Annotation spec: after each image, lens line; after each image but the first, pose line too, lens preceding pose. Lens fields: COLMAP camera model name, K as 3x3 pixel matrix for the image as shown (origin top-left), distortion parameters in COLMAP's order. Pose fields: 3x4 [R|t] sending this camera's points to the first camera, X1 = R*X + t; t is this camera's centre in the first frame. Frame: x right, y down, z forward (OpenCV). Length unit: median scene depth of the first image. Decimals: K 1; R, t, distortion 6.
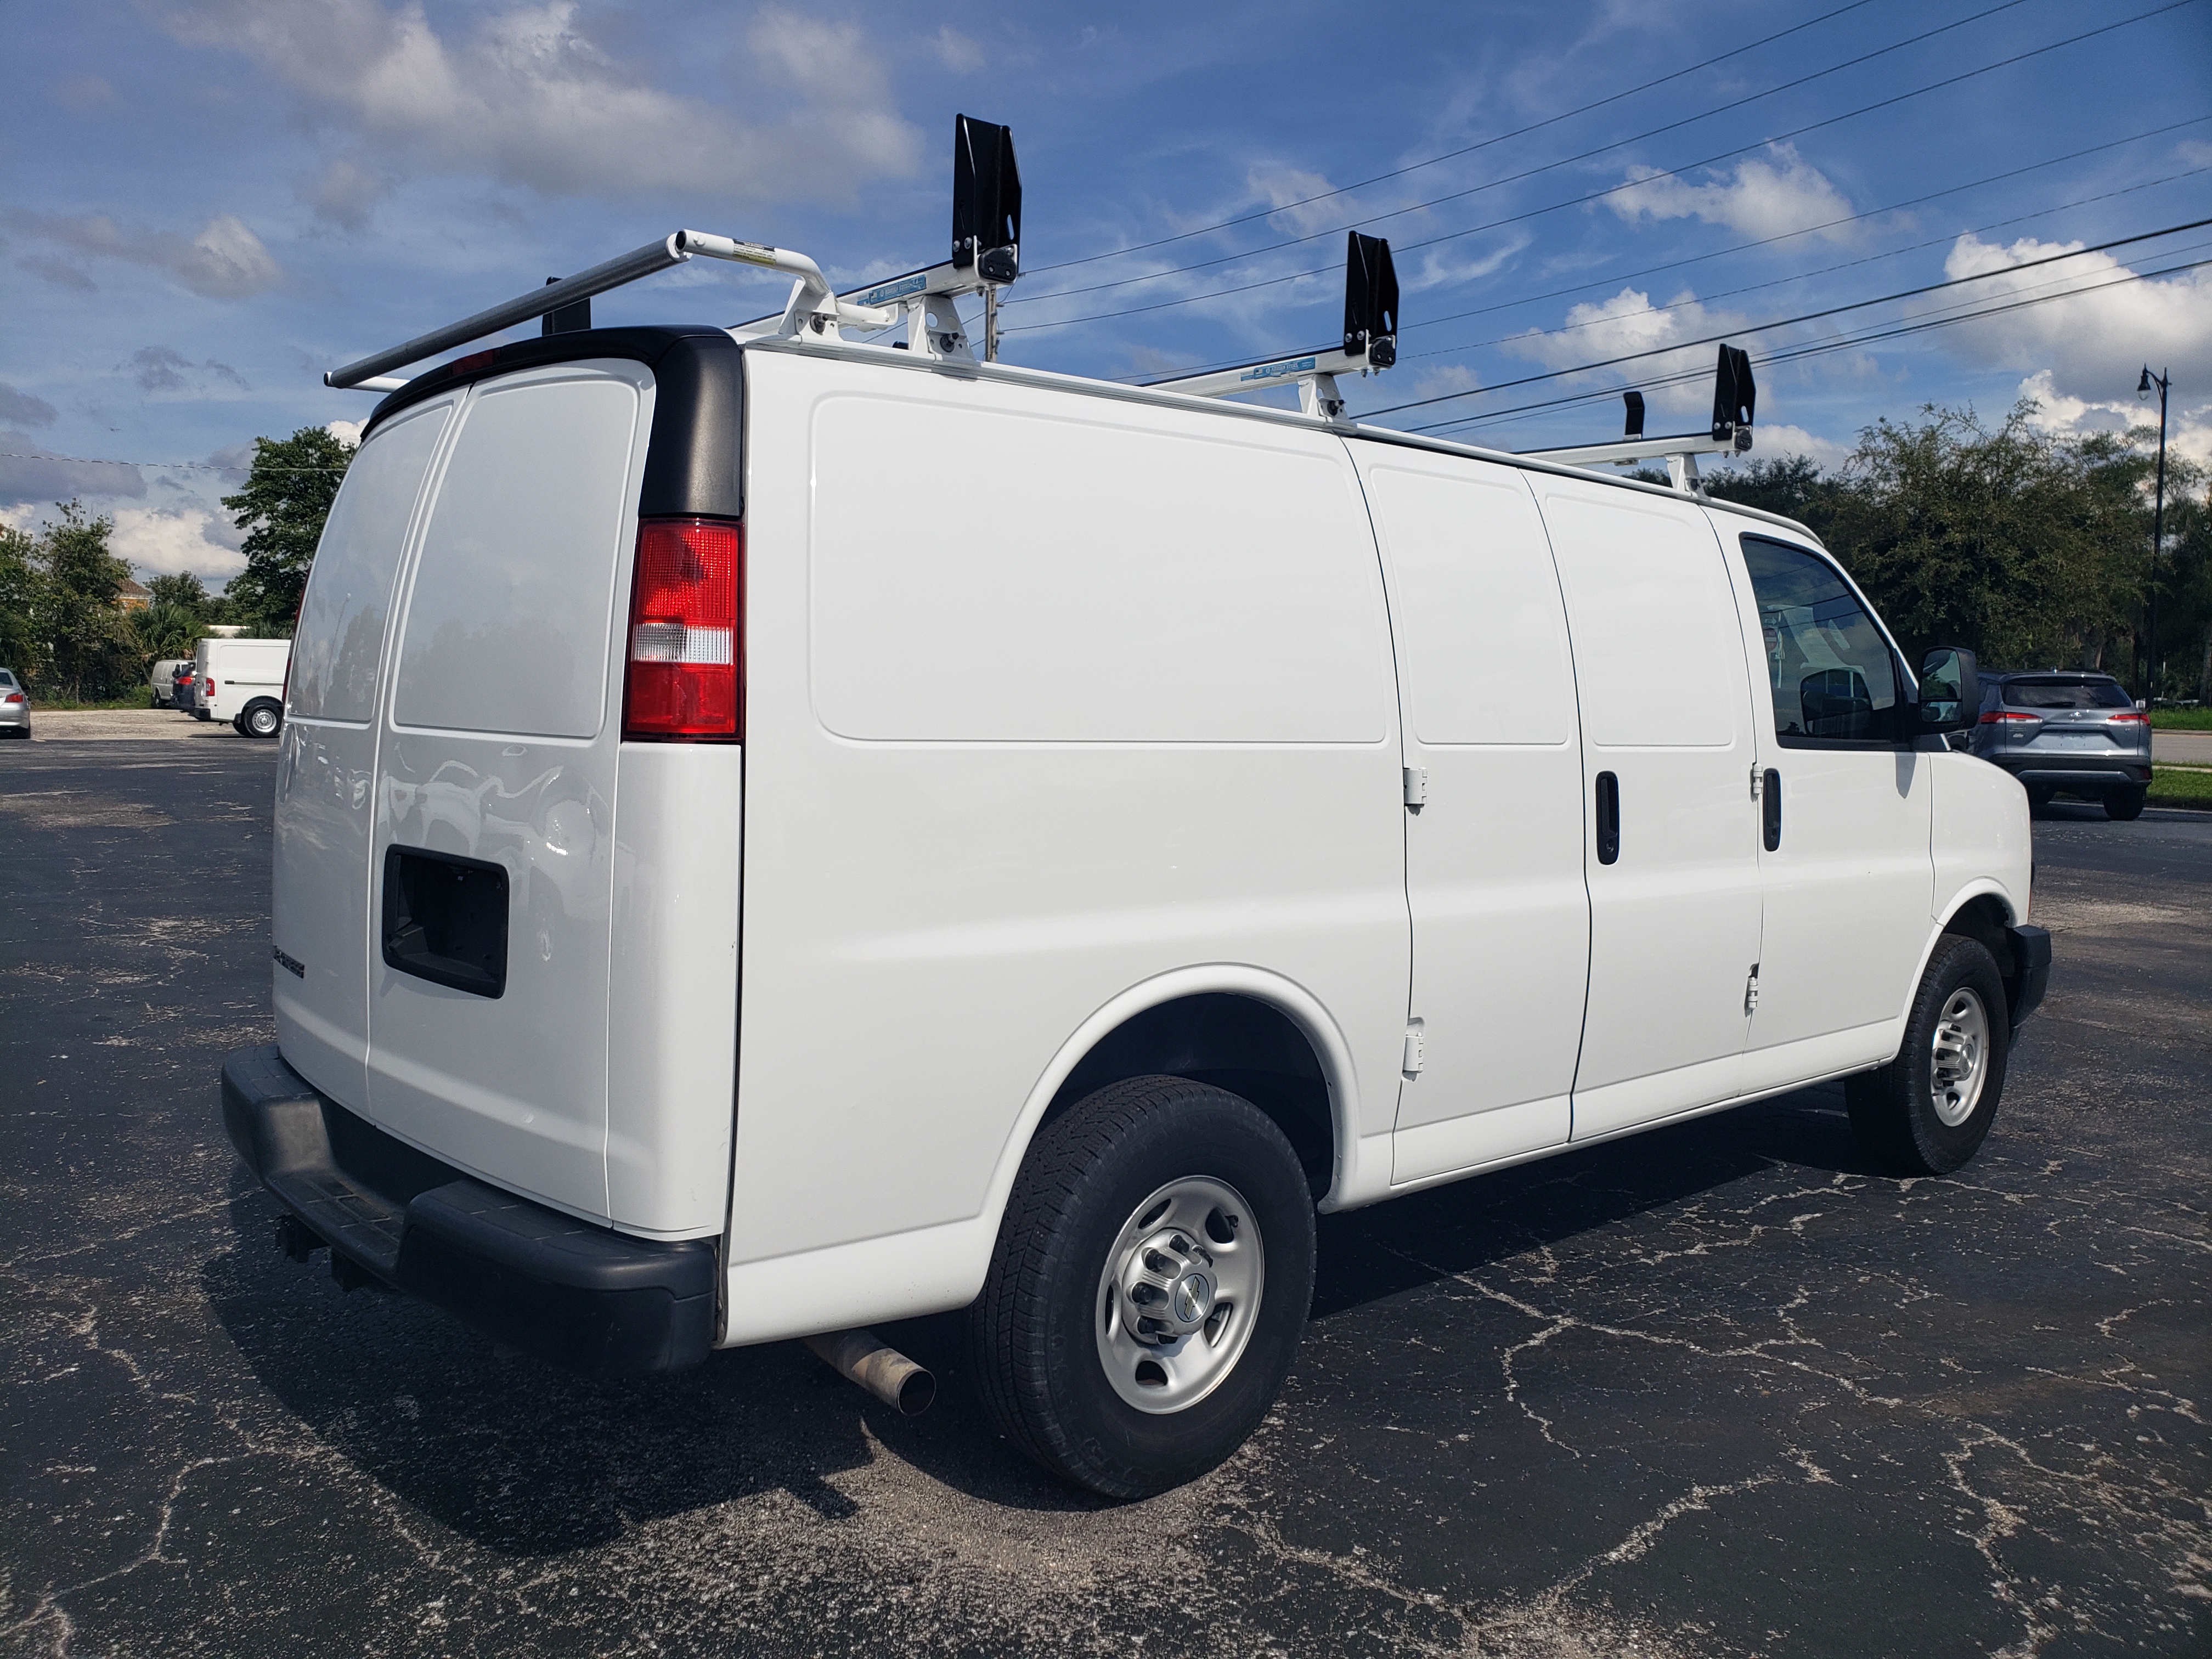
lens RADIAL K [[1751.1, 0, 1106.0], [0, 1751.1, 829.5], [0, 0, 1]] dist [0.014263, -0.004757]
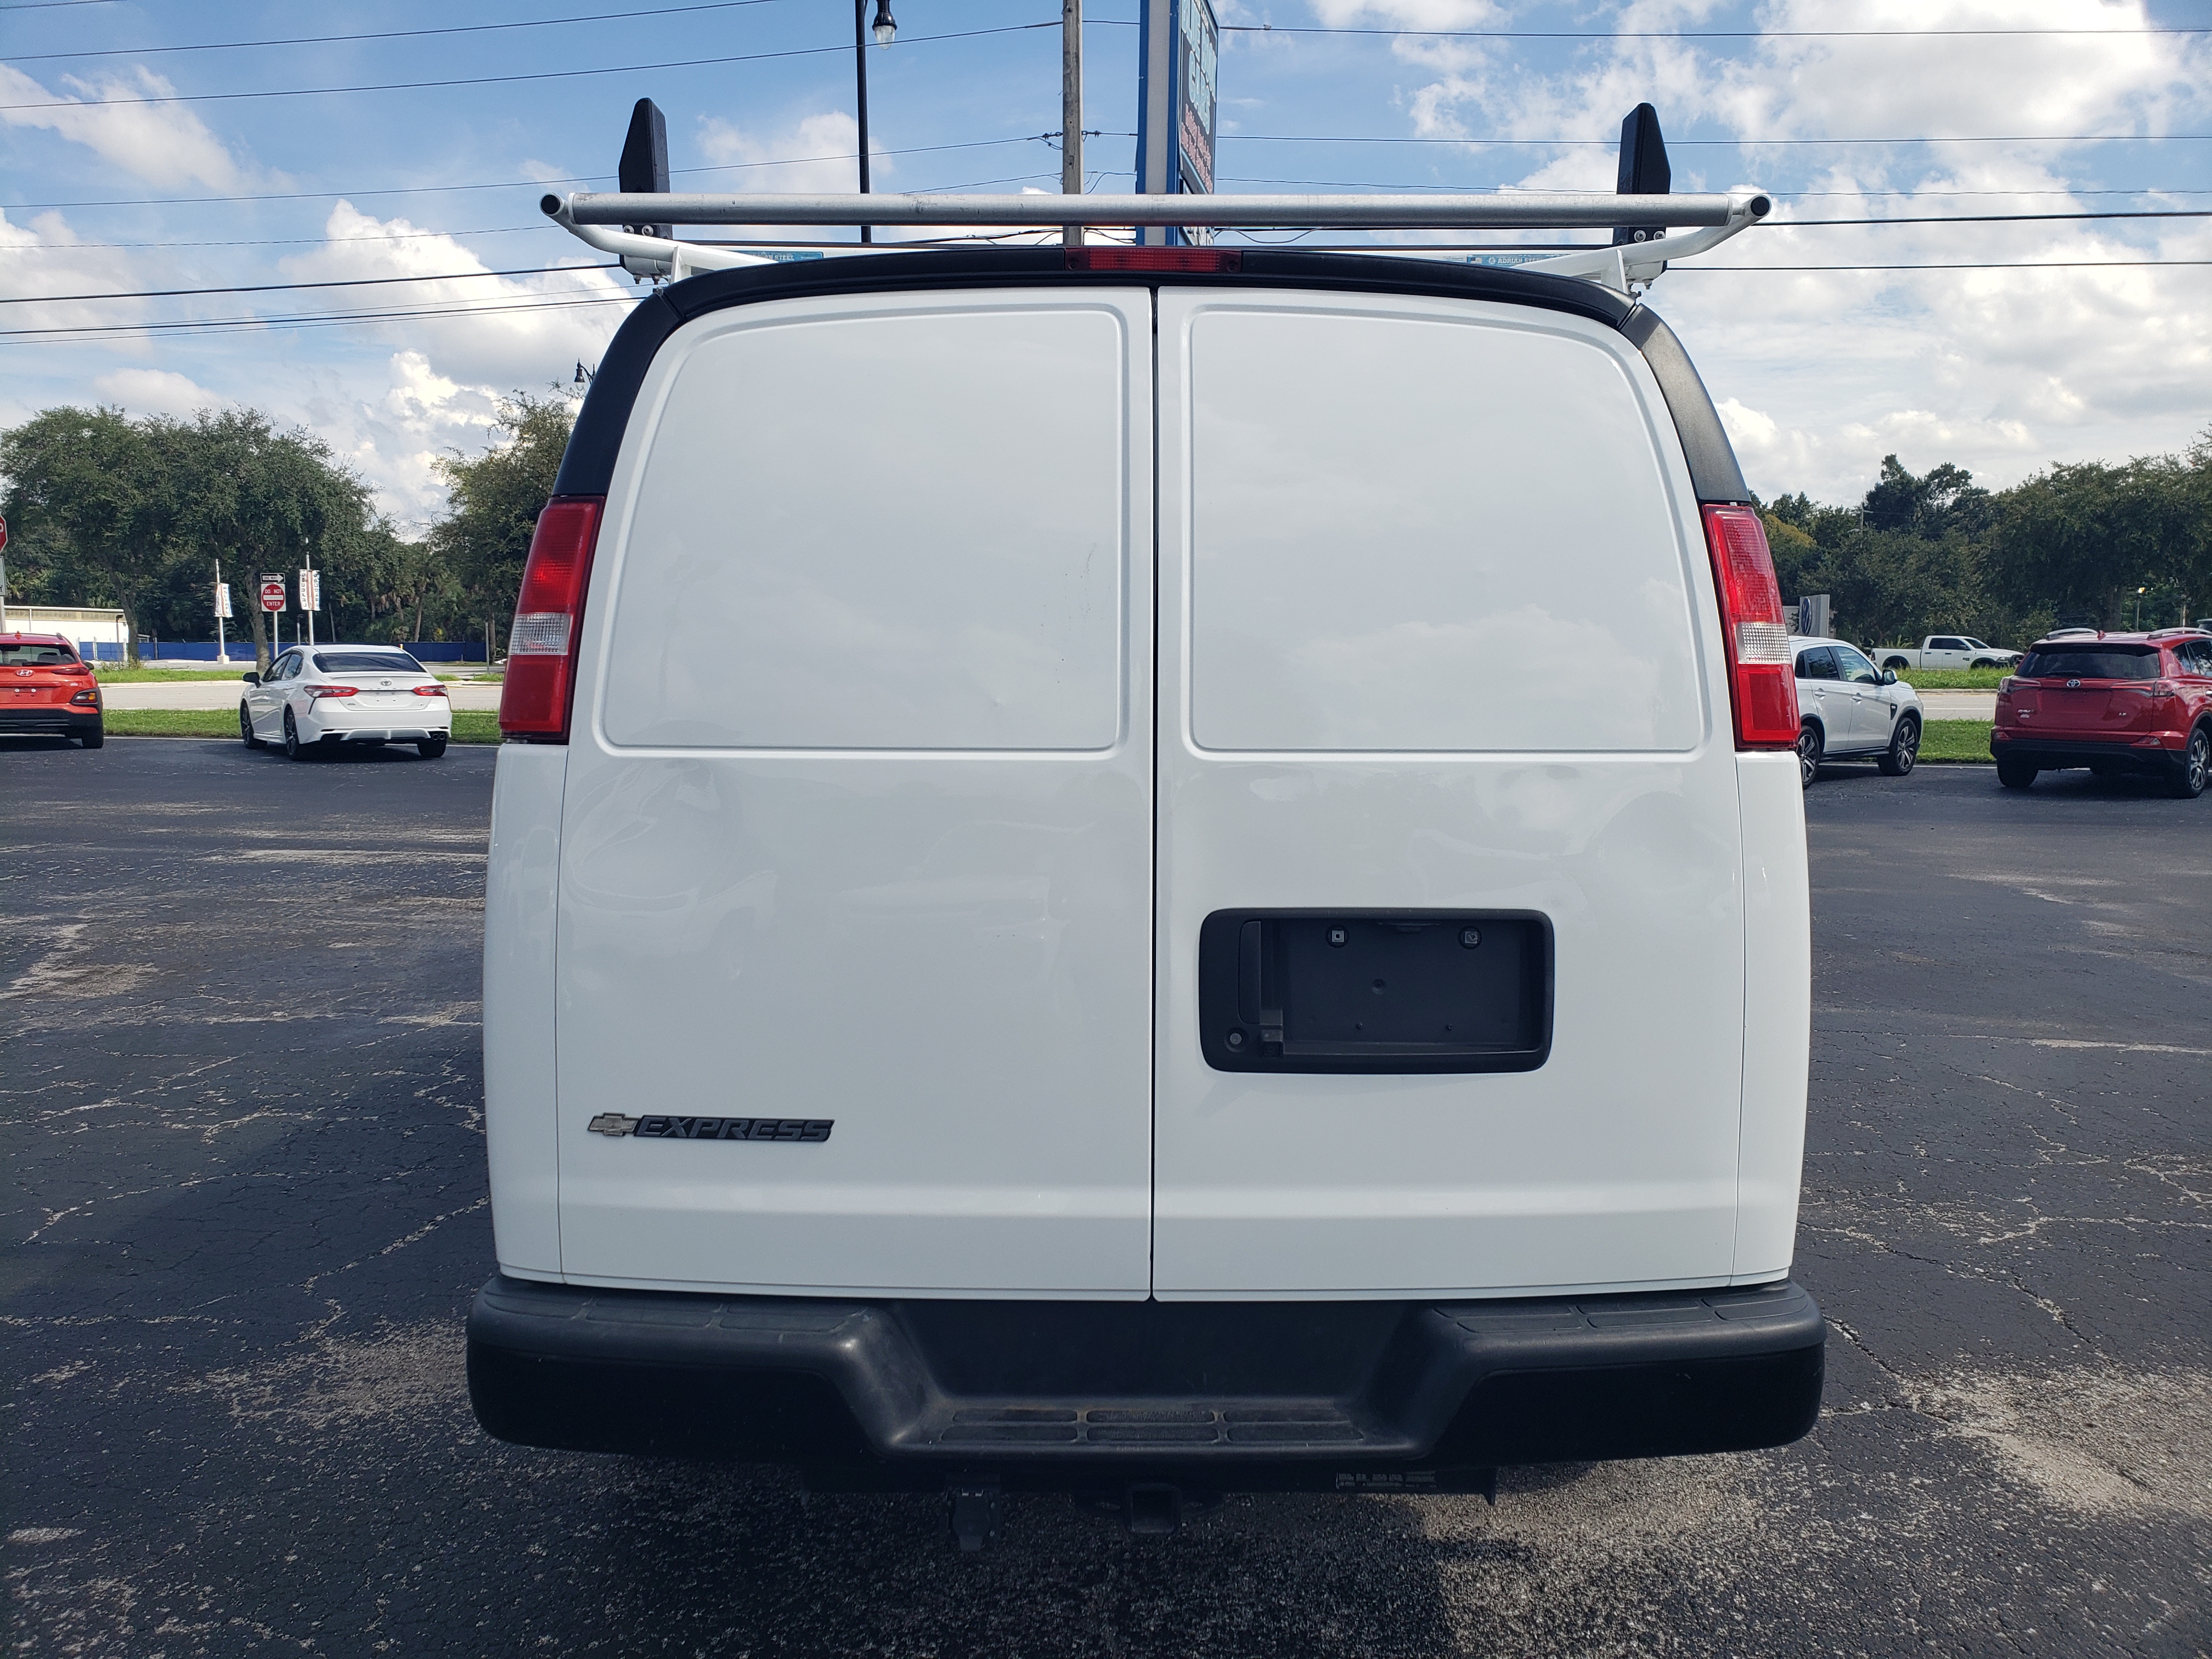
lens RADIAL K [[1699.5, 0, 1106.0], [0, 1699.5, 829.5], [0, 0, 1]] dist [0.099344, -0.119535]
pose [[0.653860, -0.090823, 0.751145, -0.619529], [0.072316, 0.995726, 0.057446, -0.045672], [-0.753152, 0.016759, 0.657633, 0.349893]]
